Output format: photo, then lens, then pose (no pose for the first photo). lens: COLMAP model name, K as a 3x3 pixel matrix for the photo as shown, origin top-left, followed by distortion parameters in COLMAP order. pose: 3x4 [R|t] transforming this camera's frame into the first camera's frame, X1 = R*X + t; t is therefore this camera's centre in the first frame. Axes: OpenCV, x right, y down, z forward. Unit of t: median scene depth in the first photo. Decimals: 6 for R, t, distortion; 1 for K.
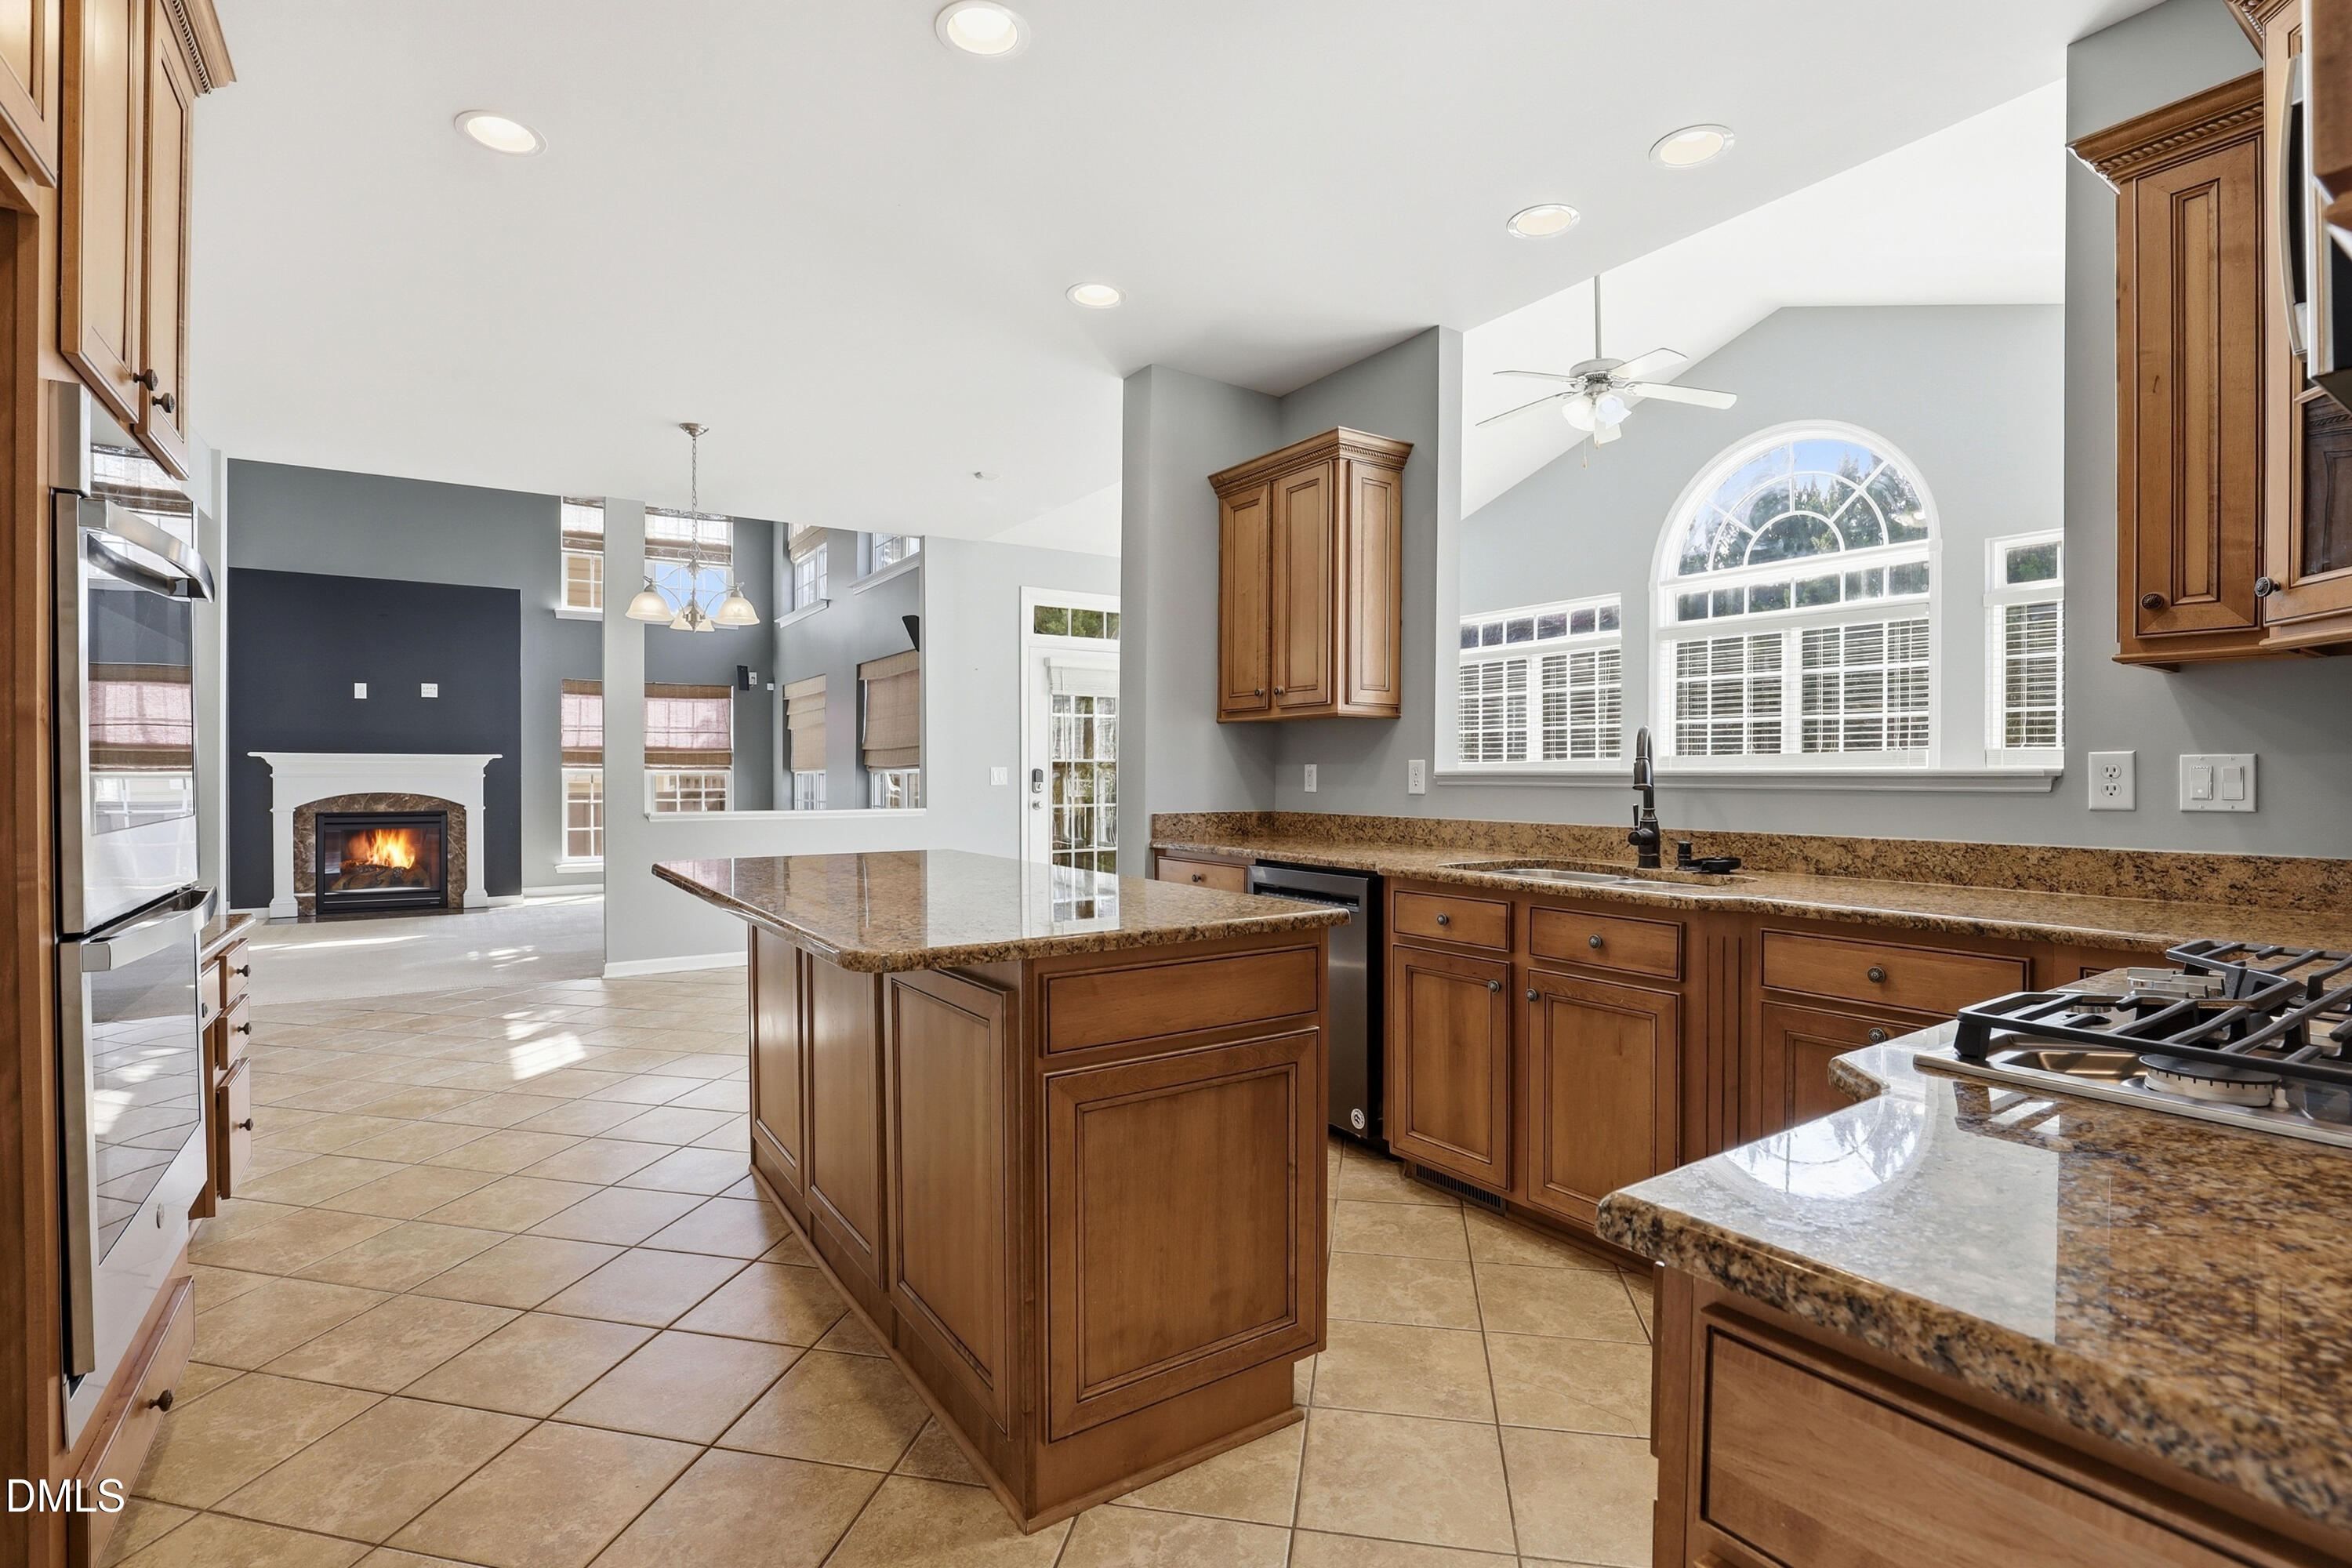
lens RADIAL K [[1101.8, 0, 1179.1], [0, 1101.8, 781.0], [0, 0, 1]] dist [-0.015589, 0.001419]
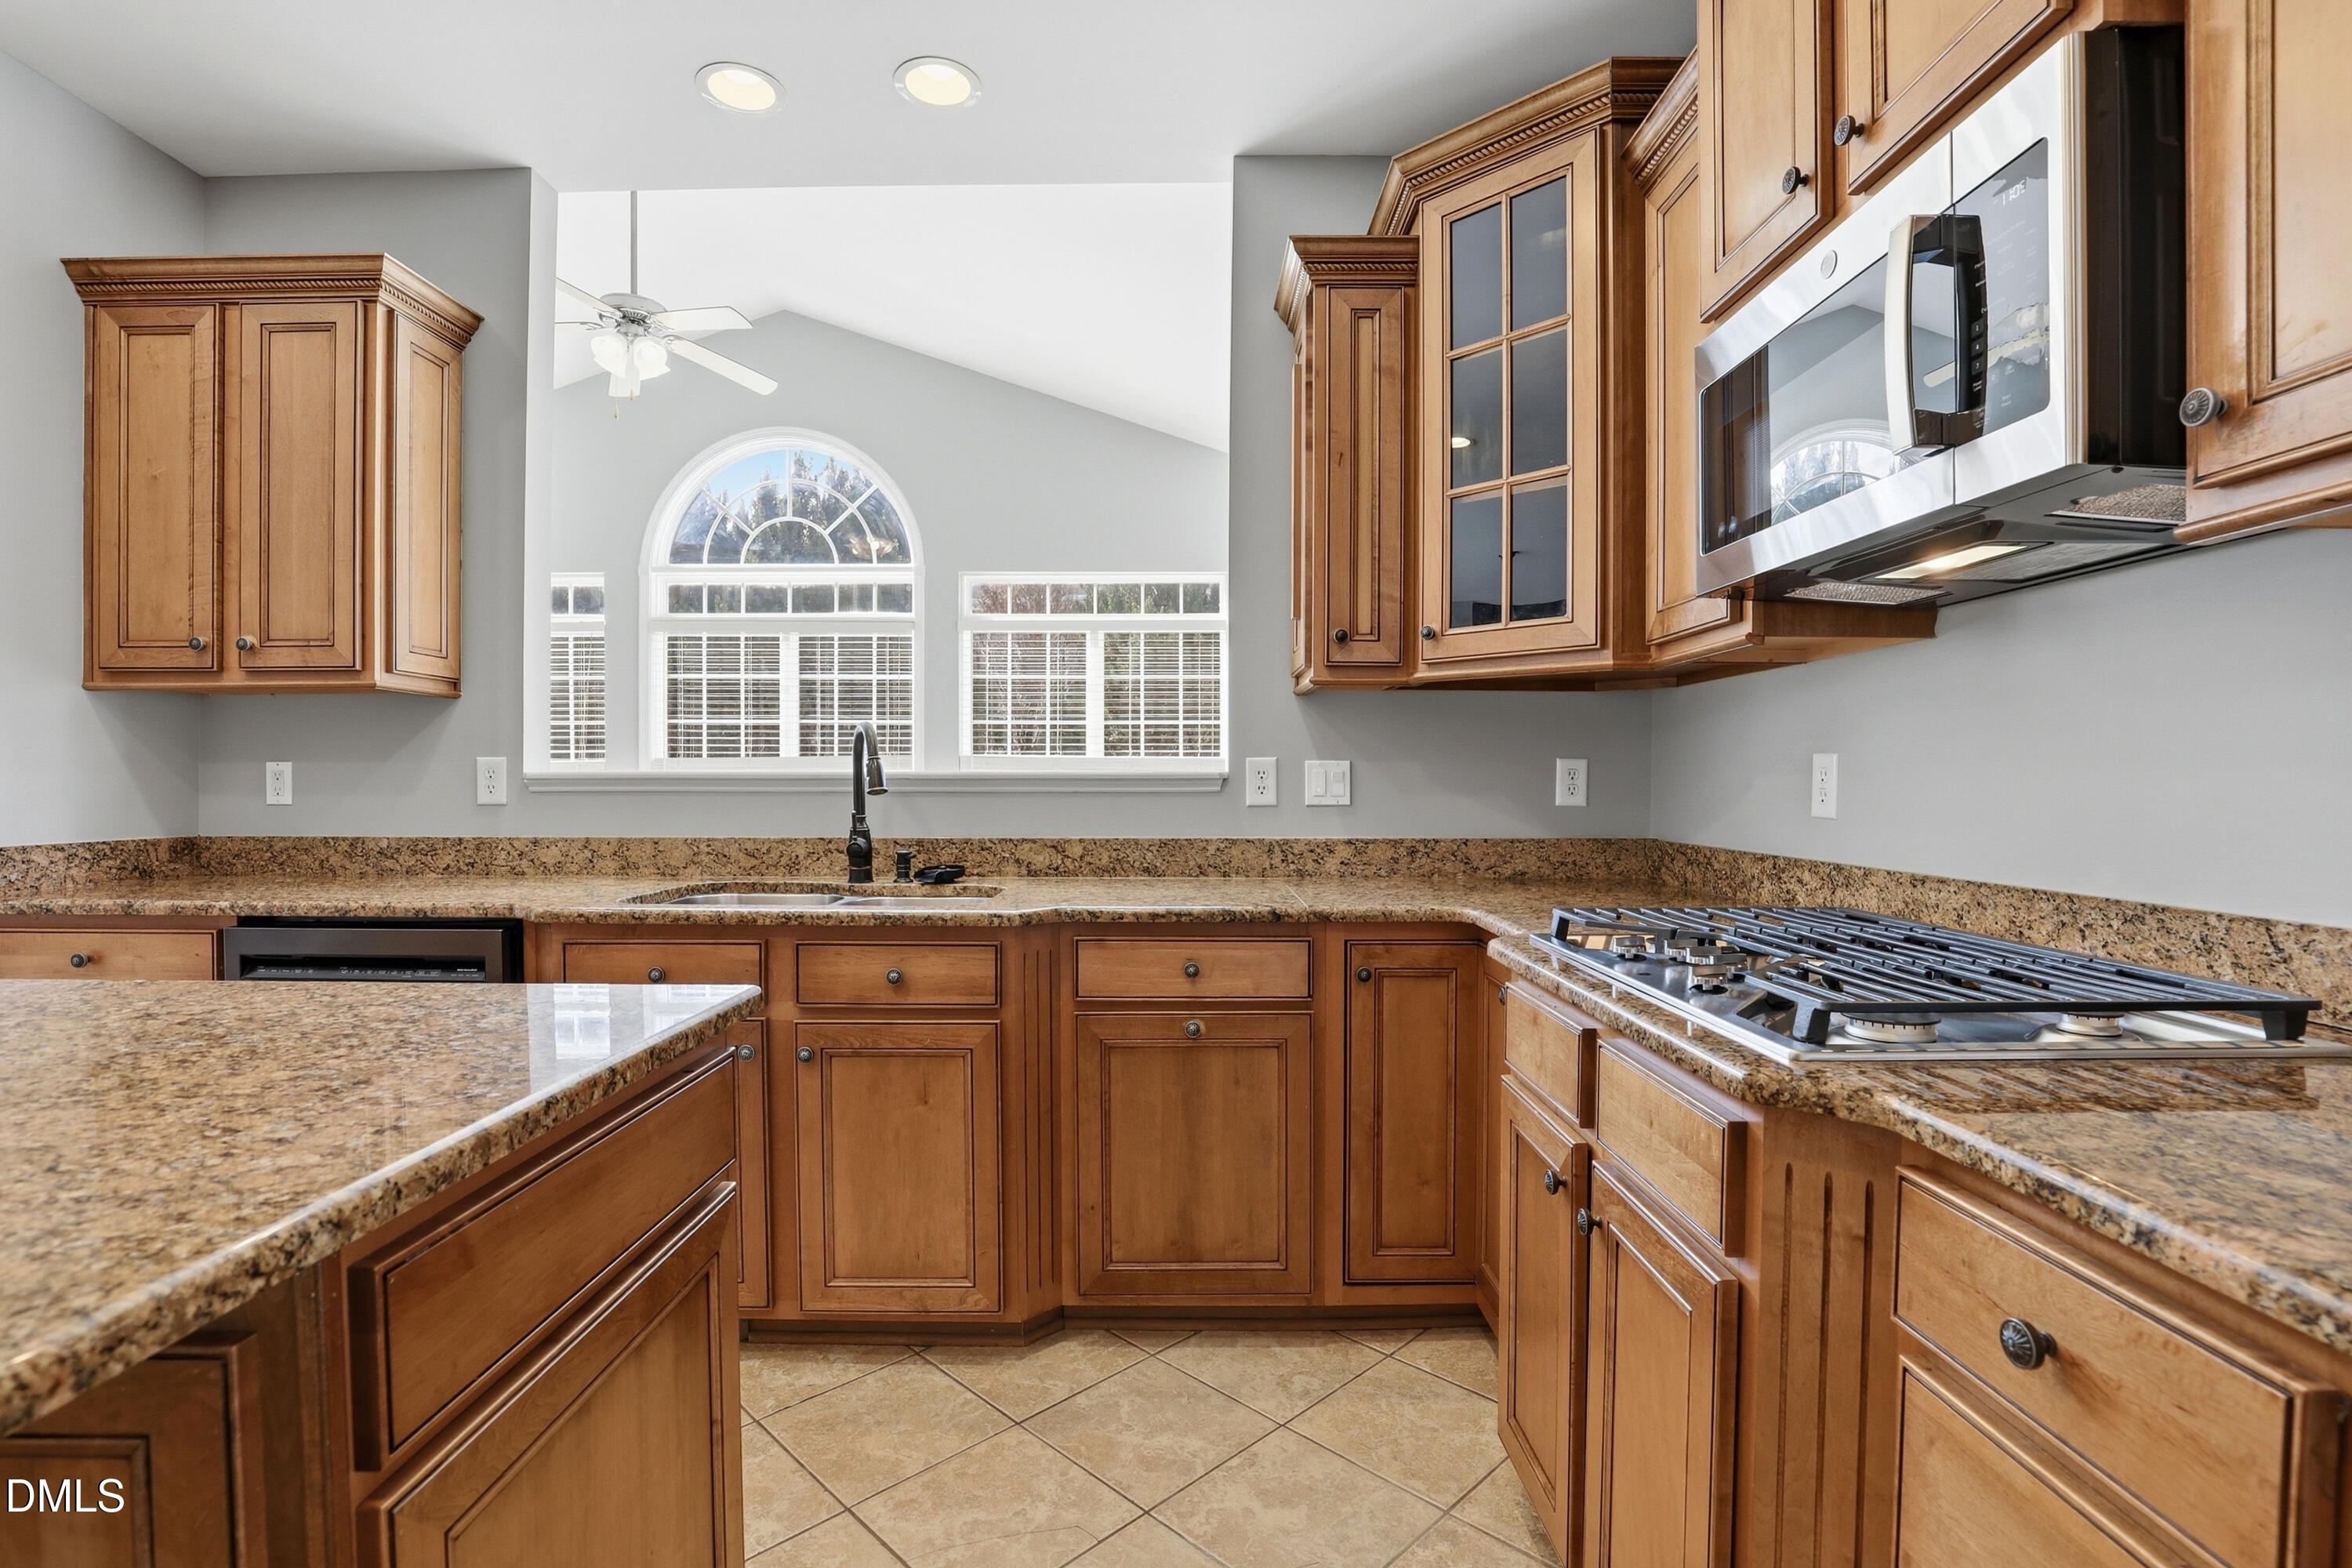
lens RADIAL K [[1101.8, 0, 1167.8], [0, 1101.8, 797.3], [0, 0, 1]] dist [-0.015589, 0.001419]
pose [[0.573635, -0.015002, 0.818974, -0.123841], [0.005427, 0.999880, 0.014515, -0.000906], [-0.819093, -0.003882, 0.573647, 0.229680]]
